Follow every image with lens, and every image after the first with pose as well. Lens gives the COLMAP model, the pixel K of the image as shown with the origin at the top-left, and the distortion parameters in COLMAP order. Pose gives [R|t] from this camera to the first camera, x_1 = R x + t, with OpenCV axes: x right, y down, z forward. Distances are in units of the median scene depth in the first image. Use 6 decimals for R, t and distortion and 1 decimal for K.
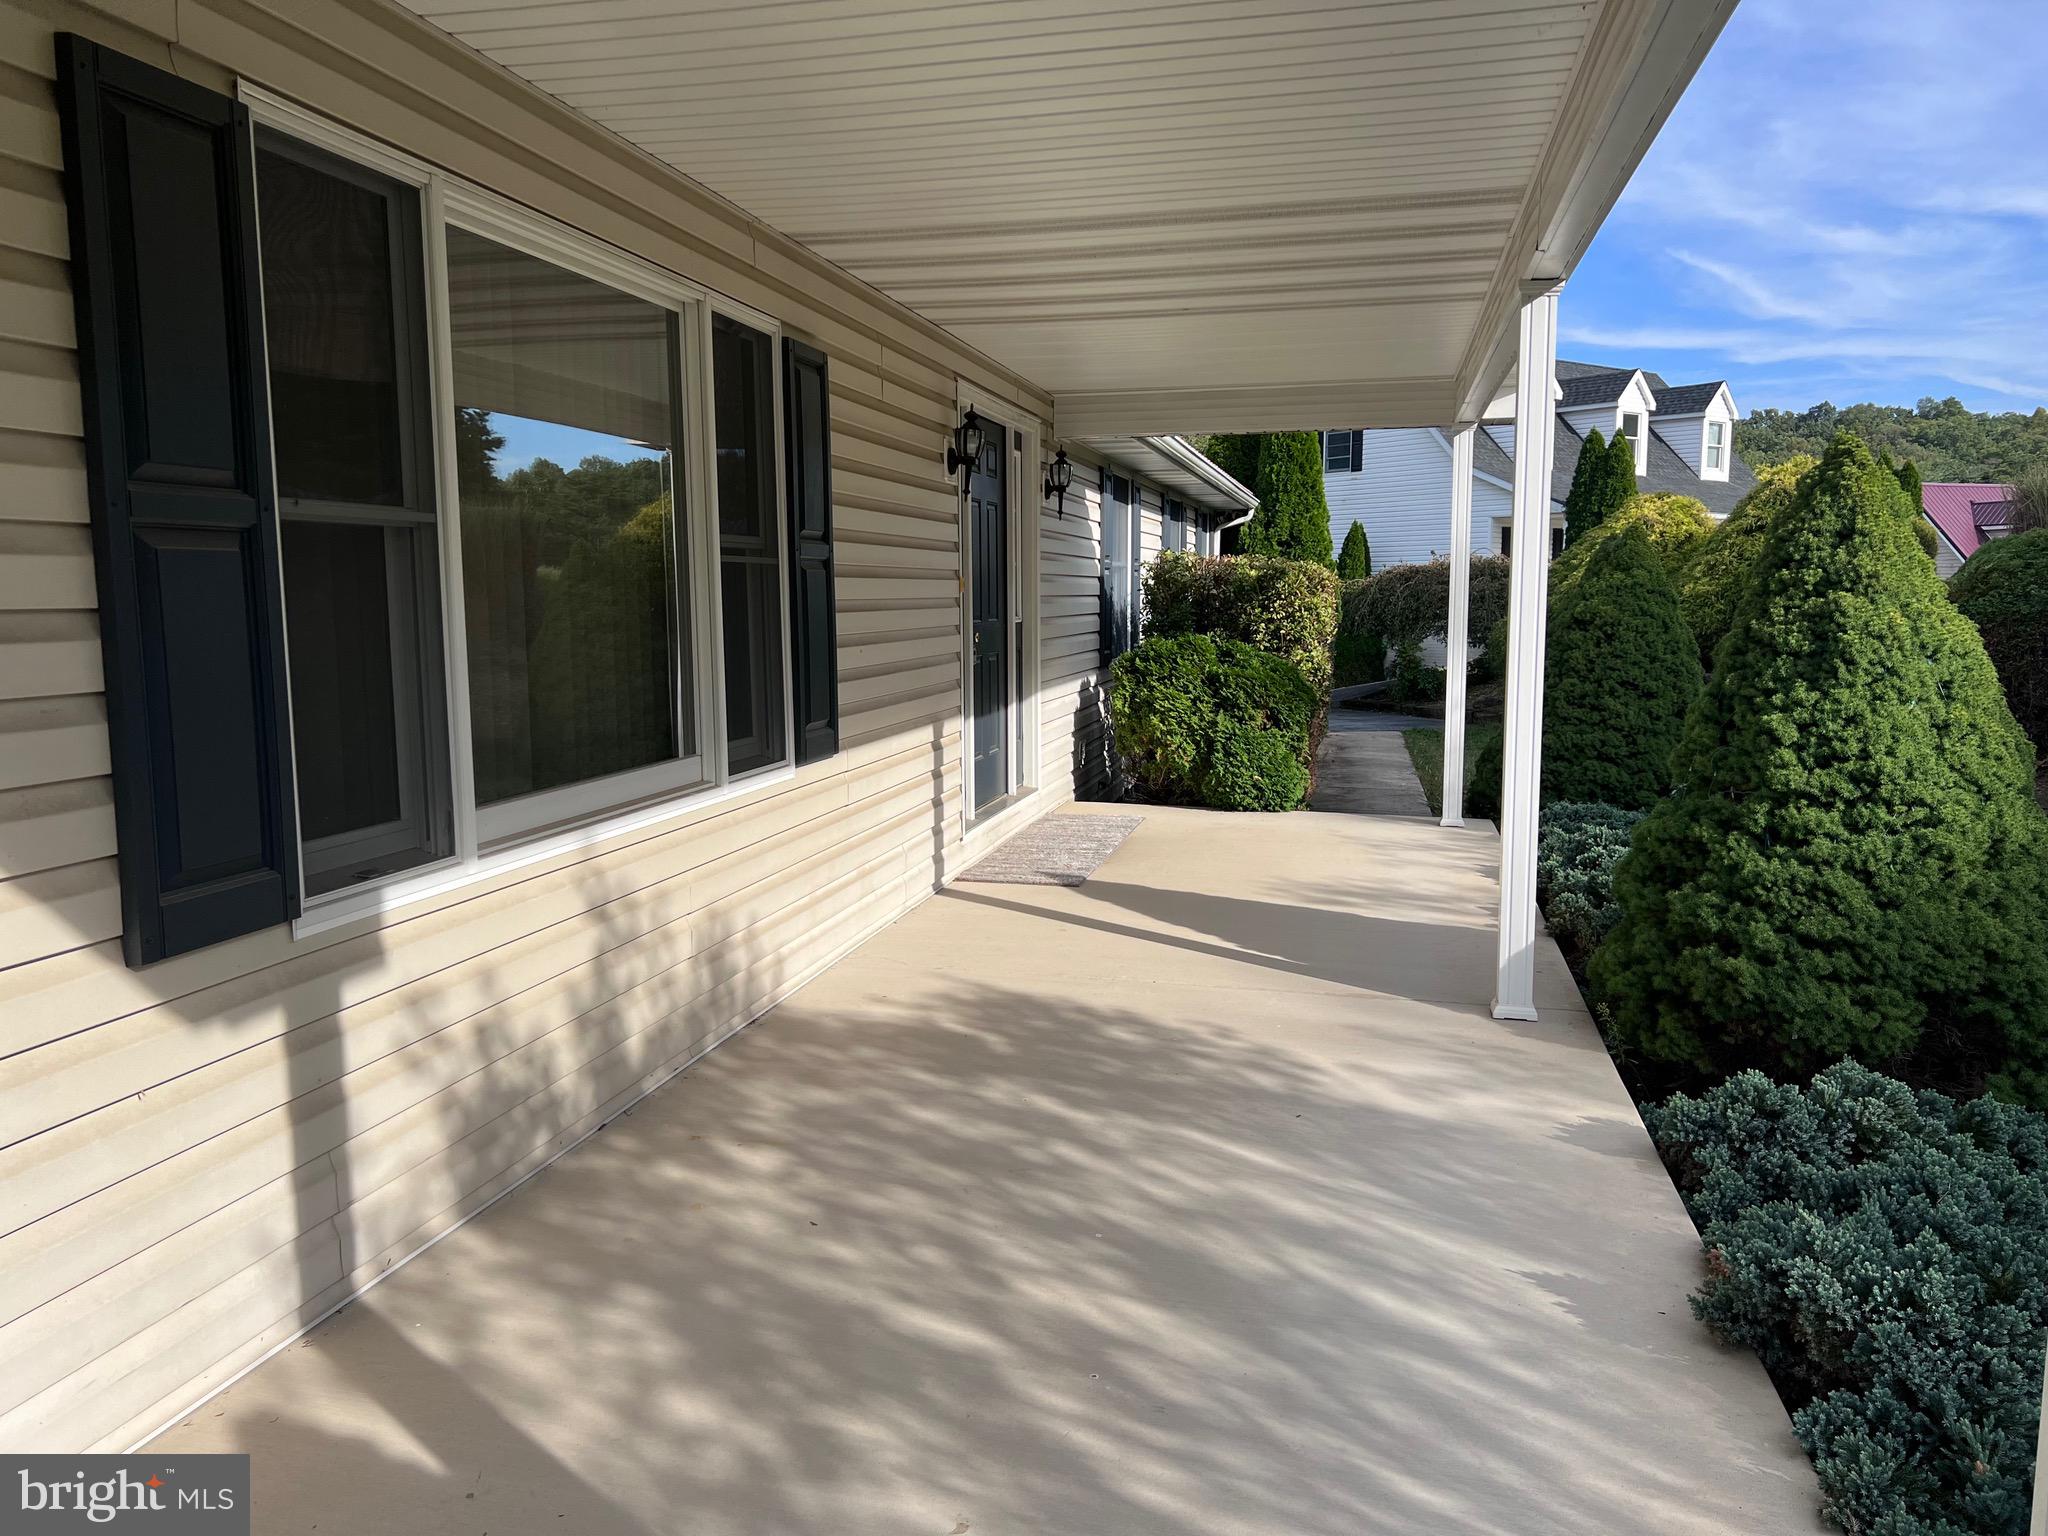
lens RADIAL K [[1546.2, 0, 1026.8], [0, 1546.2, 771.0], [0, 0, 1]] dist [0.073829, -0.062258]
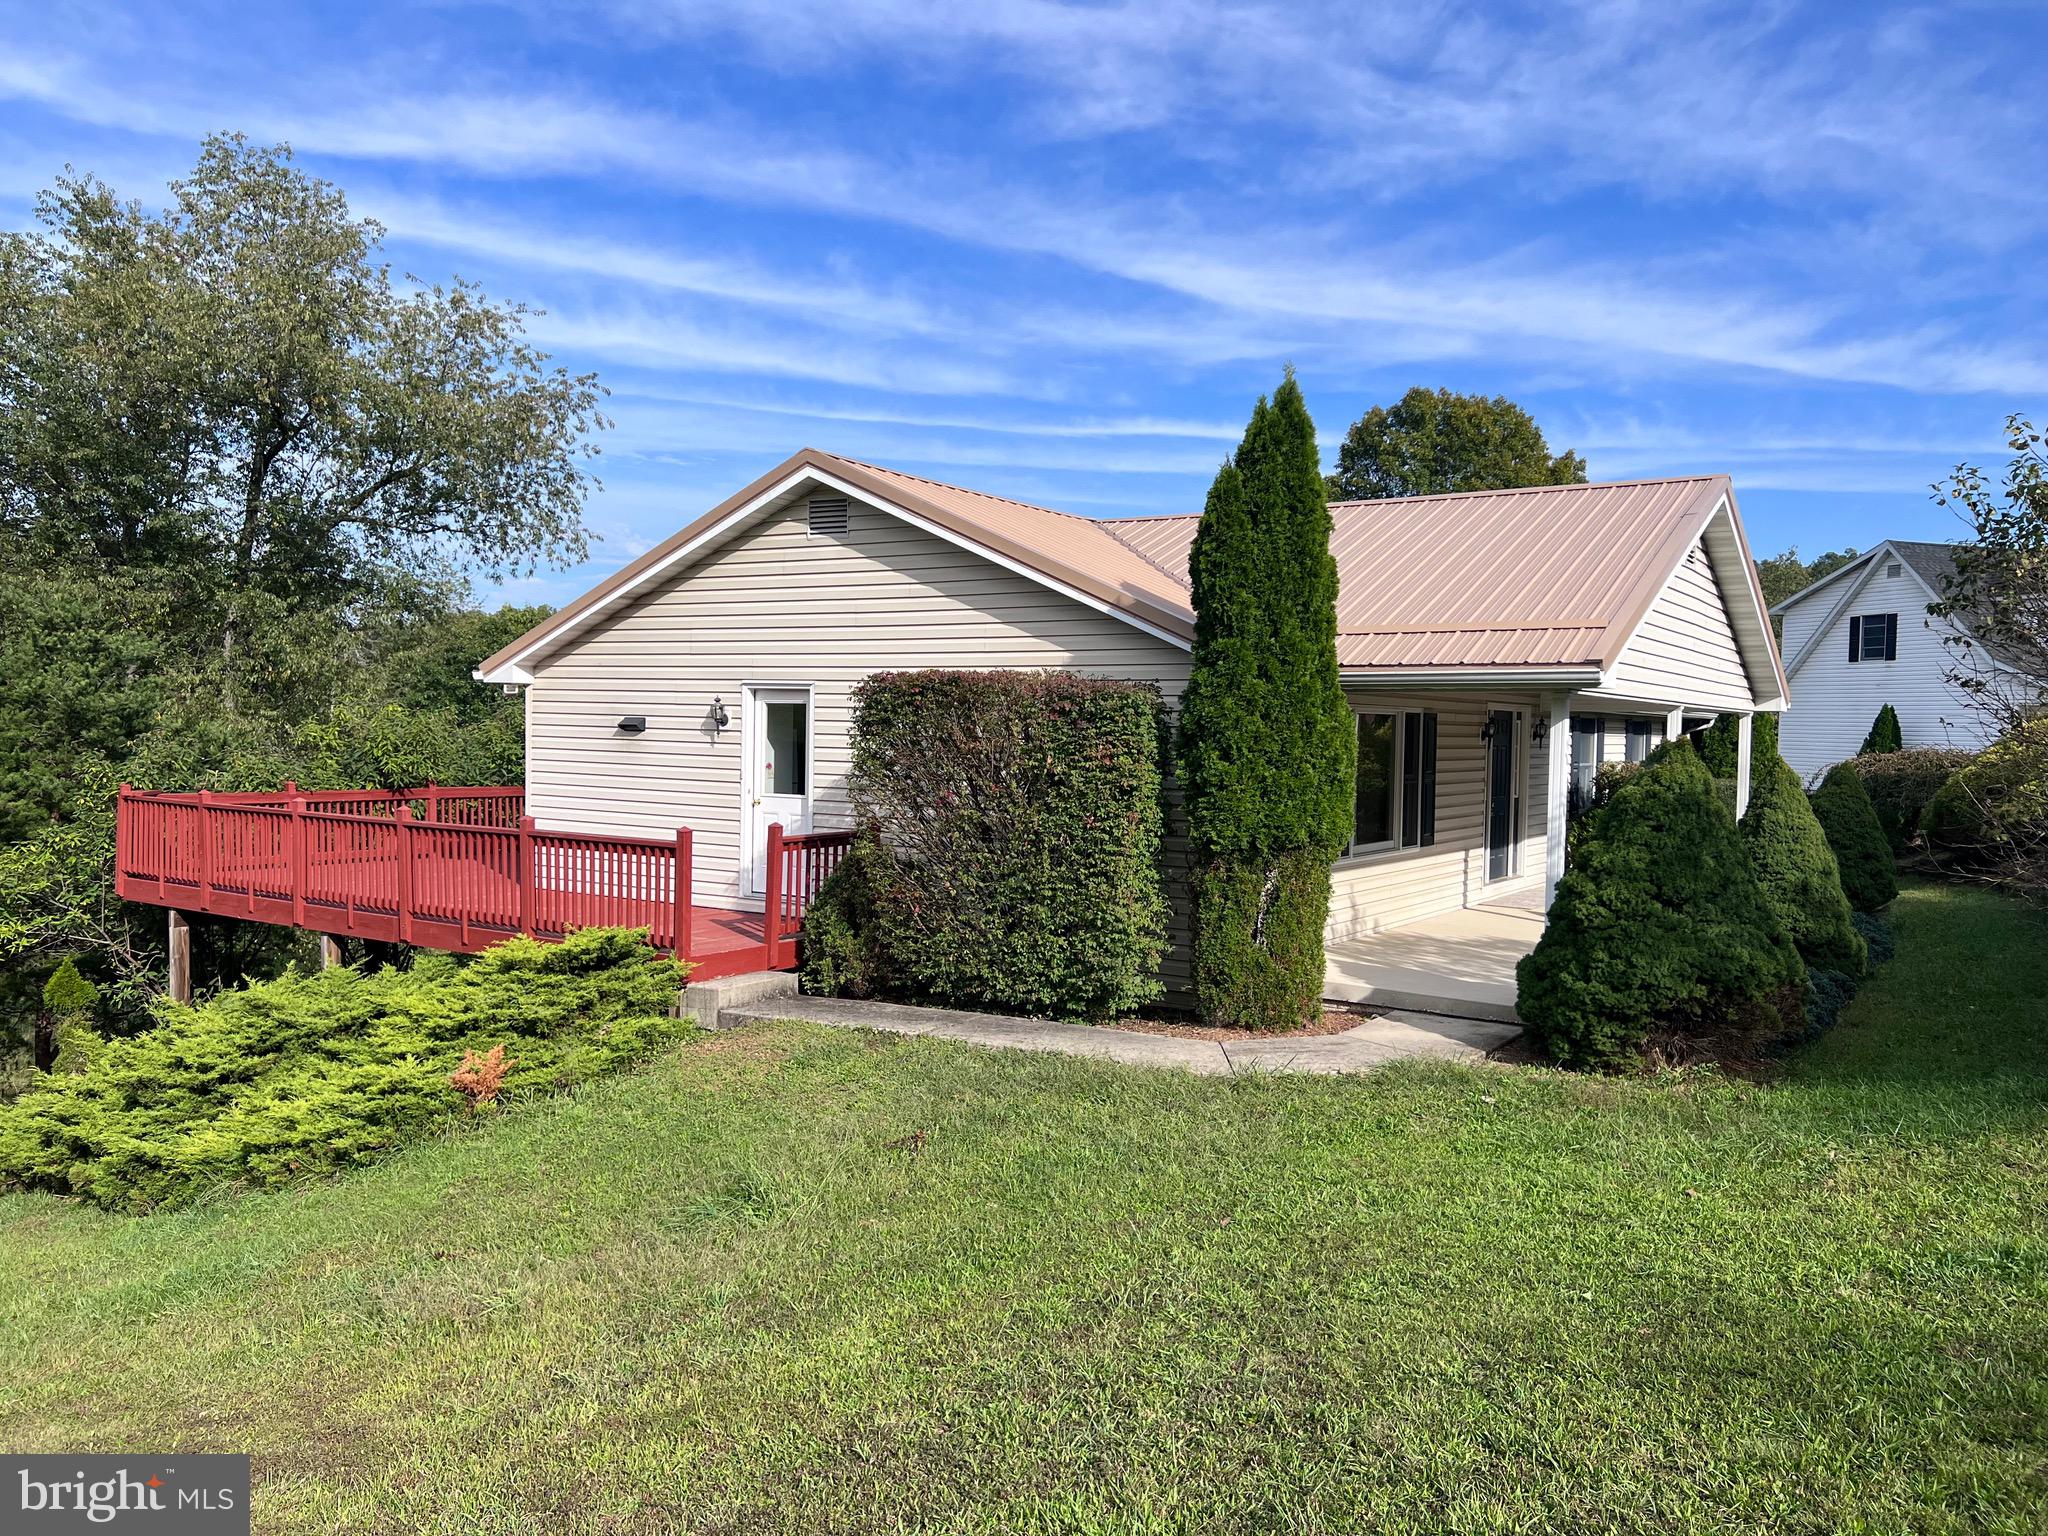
lens RADIAL K [[1546.2, 0, 1011.7], [0, 1546.2, 775.0], [0, 0, 1]] dist [0.073829, -0.062258]
pose [[0.934428, 0.036085, -0.354320, 0.120195], [-0.066537, 0.995026, -0.074137, 0.091145], [0.349882, 0.092851, 0.932181, -1.452942]]
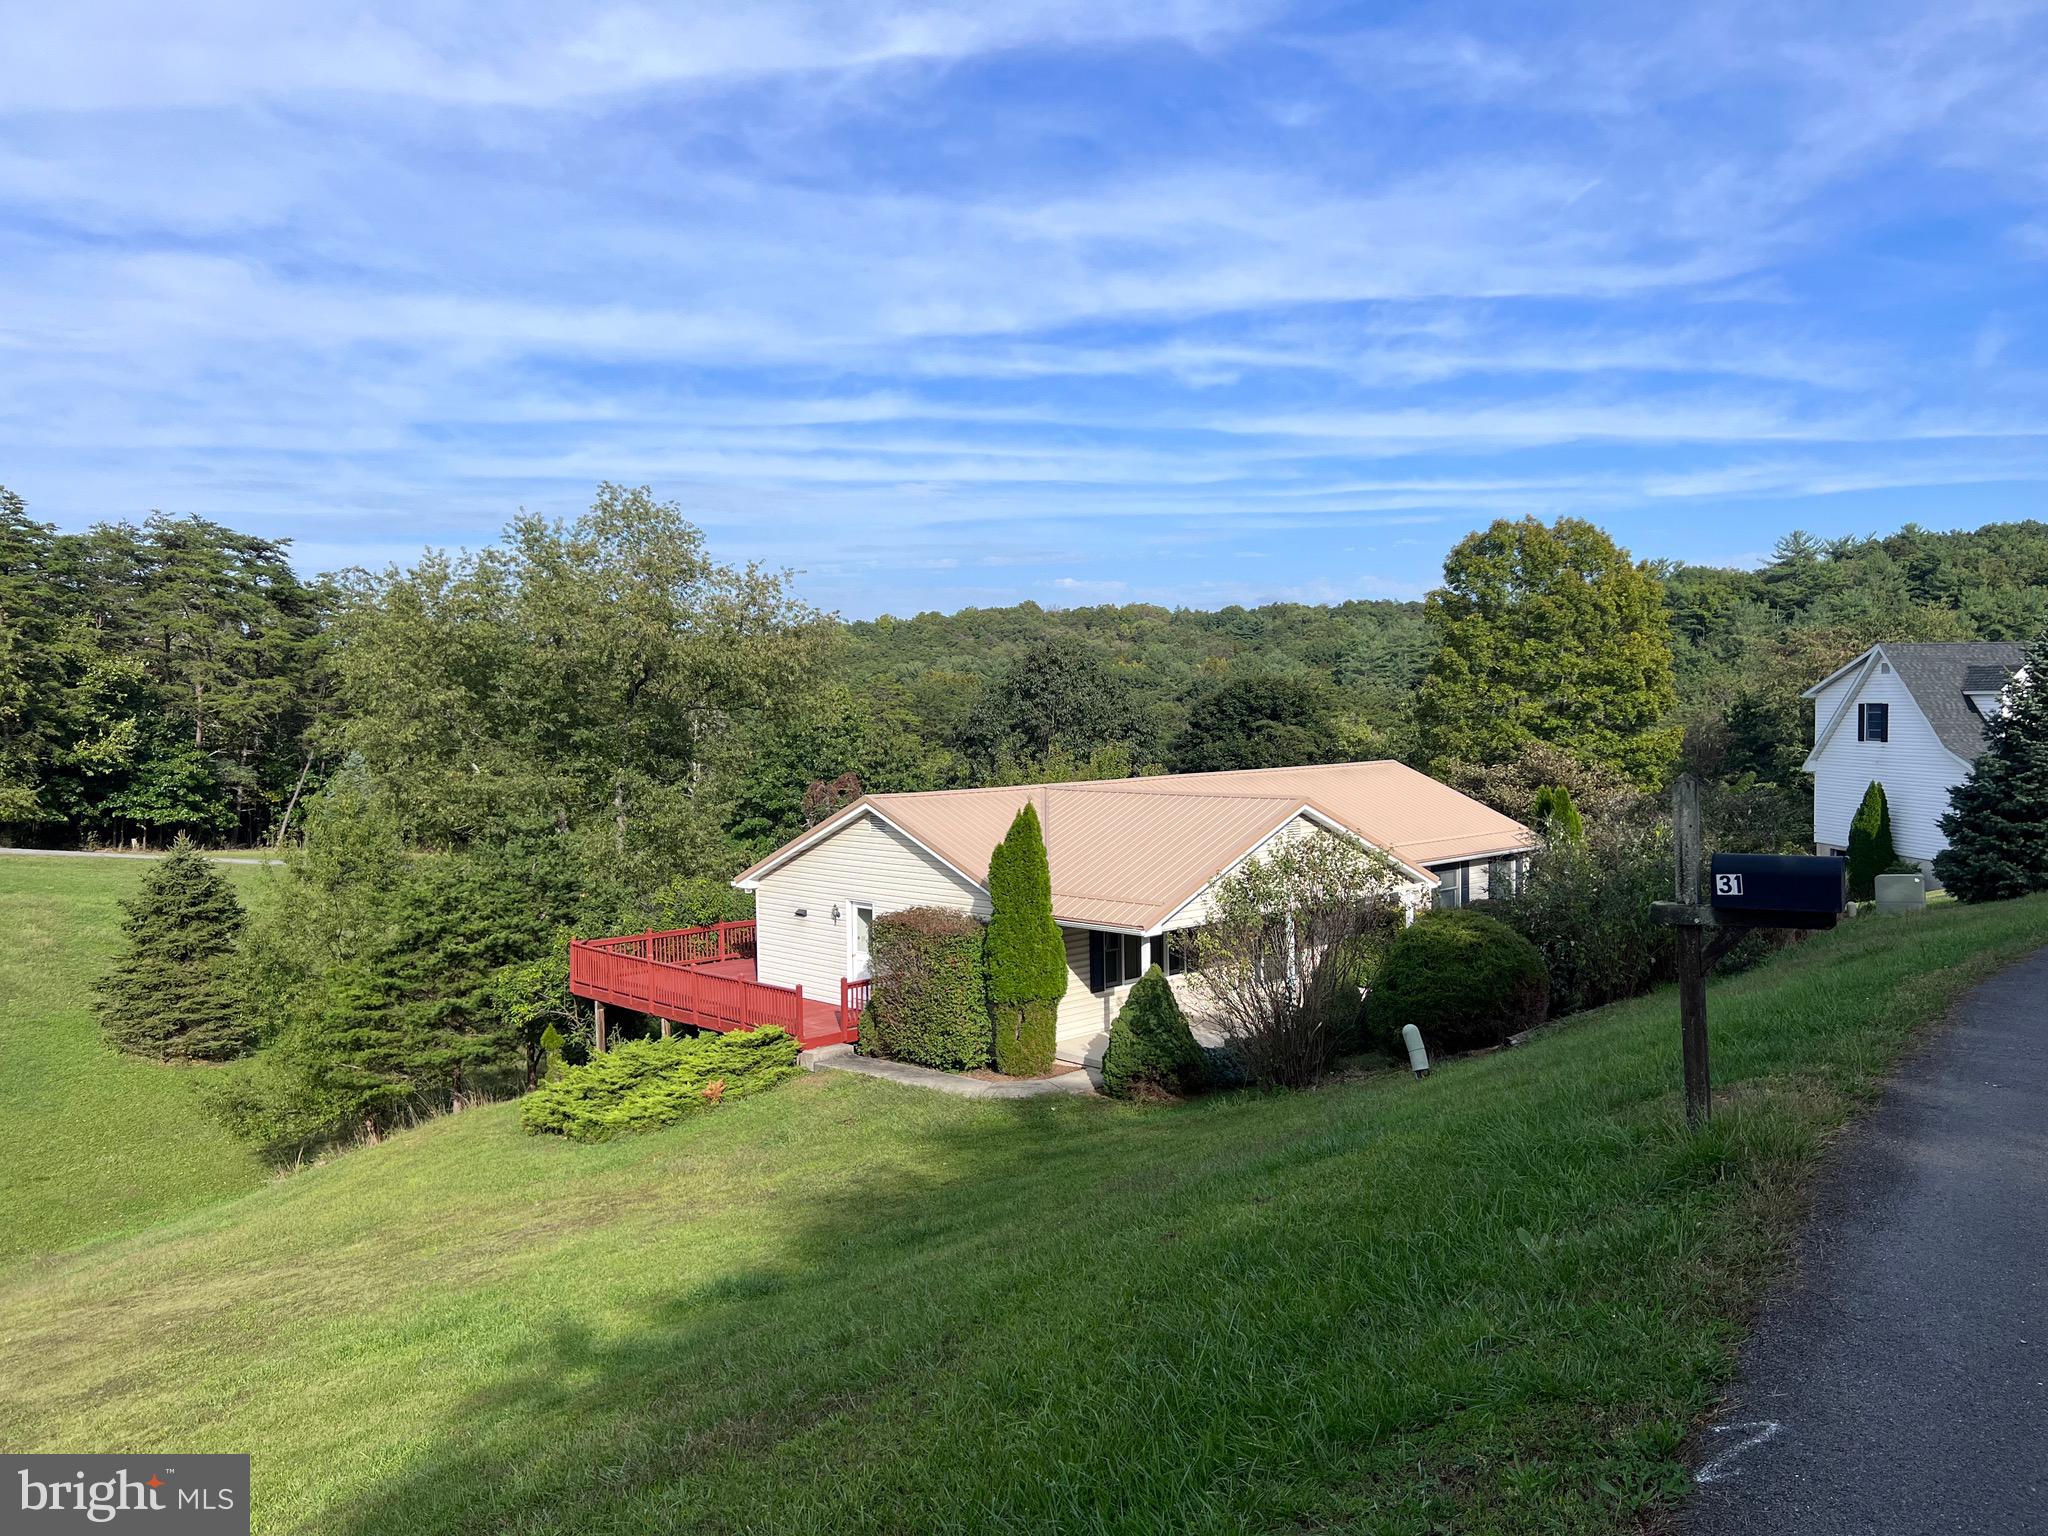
lens RADIAL K [[1546.2, 0, 1032.8], [0, 1546.2, 775.1], [0, 0, 1]] dist [0.073829, -0.062258]
pose [[0.843693, 0.017237, -0.536550, 1.665814], [-0.052216, 0.997380, -0.050065, -0.286033], [0.534281, 0.070256, 0.842382, -2.910346]]
